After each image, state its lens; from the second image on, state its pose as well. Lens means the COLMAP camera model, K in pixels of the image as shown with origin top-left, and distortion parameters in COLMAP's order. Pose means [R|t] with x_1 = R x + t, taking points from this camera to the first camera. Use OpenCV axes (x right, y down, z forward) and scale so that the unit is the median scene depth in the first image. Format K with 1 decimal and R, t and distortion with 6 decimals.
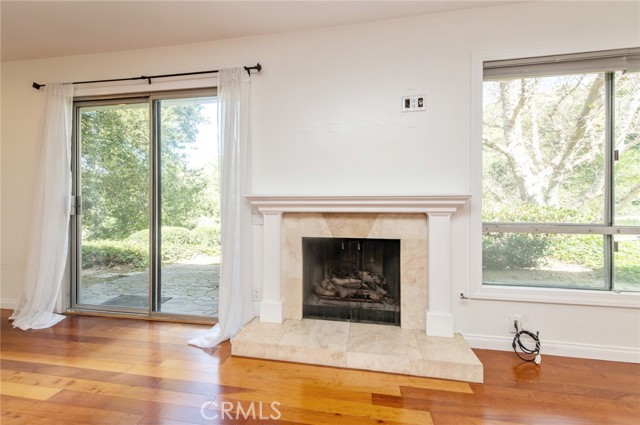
lens RADIAL K [[251.6, 0, 322.5], [0, 251.6, 205.5], [0, 0, 1]] dist [0.008798, -0.000990]
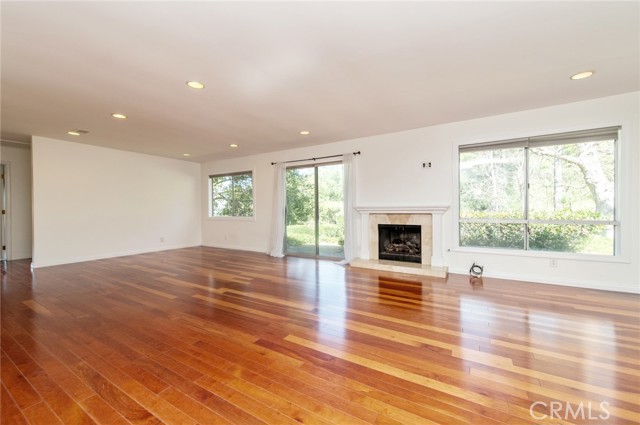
lens RADIAL K [[251.6, 0, 323.3], [0, 251.6, 210.5], [0, 0, 1]] dist [0.008798, -0.000990]
pose [[0.930776, -0.003792, -0.365570, 0.299629], [0.003502, 0.999993, -0.001456, 0.002074], [0.365573, 0.000075, 0.930783, -1.344752]]
